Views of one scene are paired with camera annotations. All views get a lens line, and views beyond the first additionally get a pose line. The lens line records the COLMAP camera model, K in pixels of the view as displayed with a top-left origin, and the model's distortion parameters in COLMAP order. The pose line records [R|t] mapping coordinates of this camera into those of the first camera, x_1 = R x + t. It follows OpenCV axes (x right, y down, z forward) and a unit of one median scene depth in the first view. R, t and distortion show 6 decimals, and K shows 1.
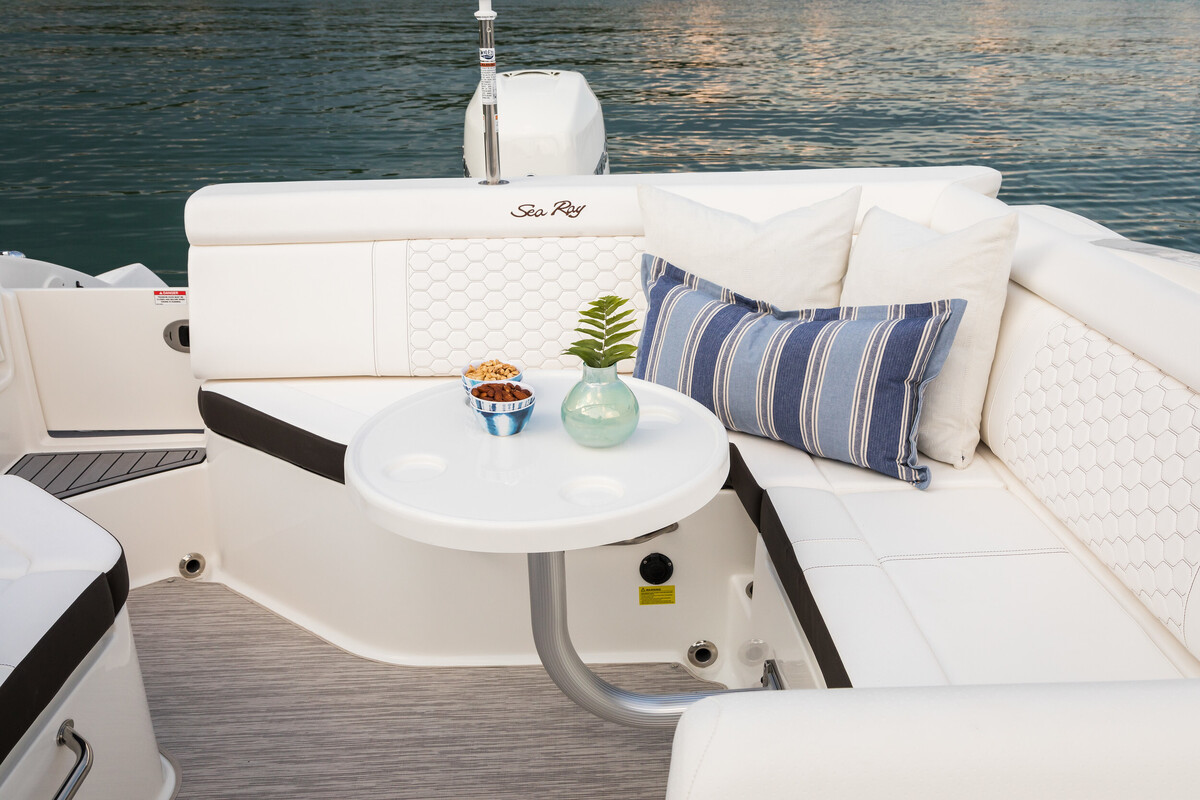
lens RADIAL K [[1228.7, 0, 606.9], [0, 1228.7, 404.8], [0, 0, 1]] dist [-0.002248, 0.000000]
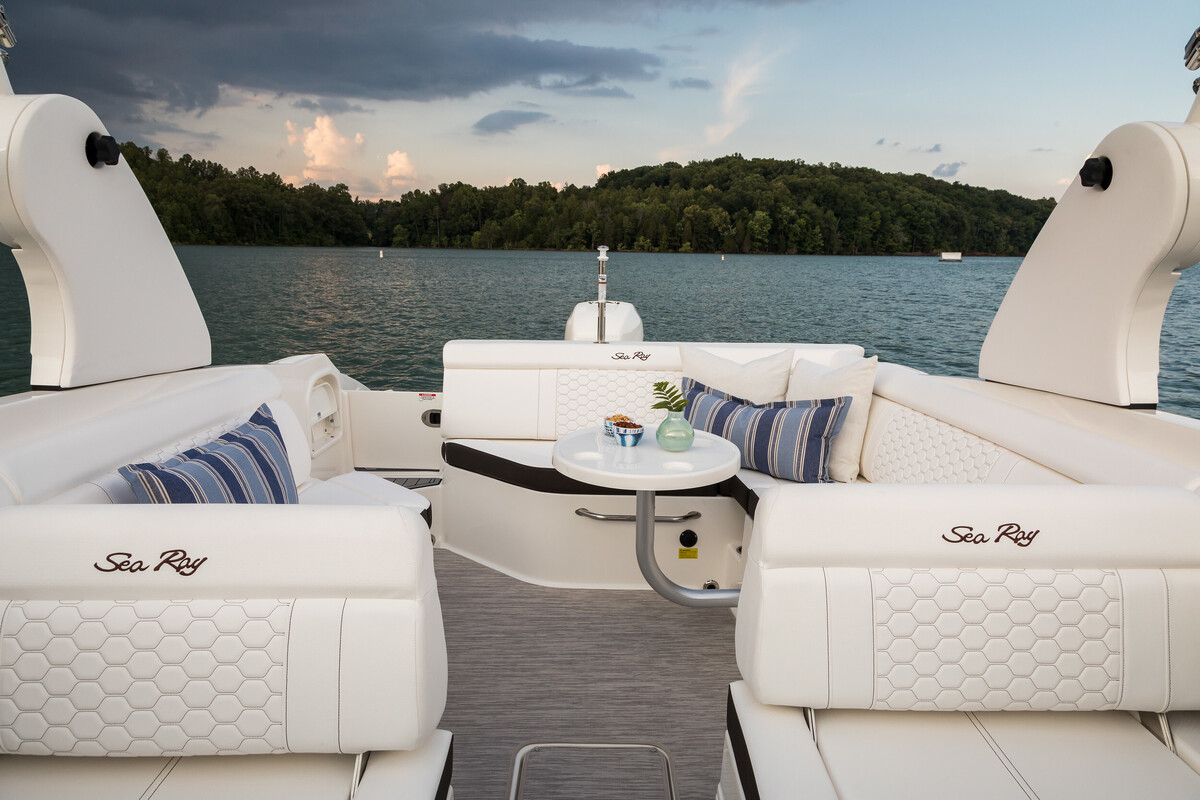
lens RADIAL K [[773.2, 0, 590.3], [0, 773.2, 395.8], [0, 0, 1]] dist [-0.032854, 0.000529]
pose [[0.999193, 0.033465, -0.022220, -0.099251], [-0.036690, 0.985501, -0.165655, 0.128619], [0.016354, 0.166337, 0.985933, -0.229071]]
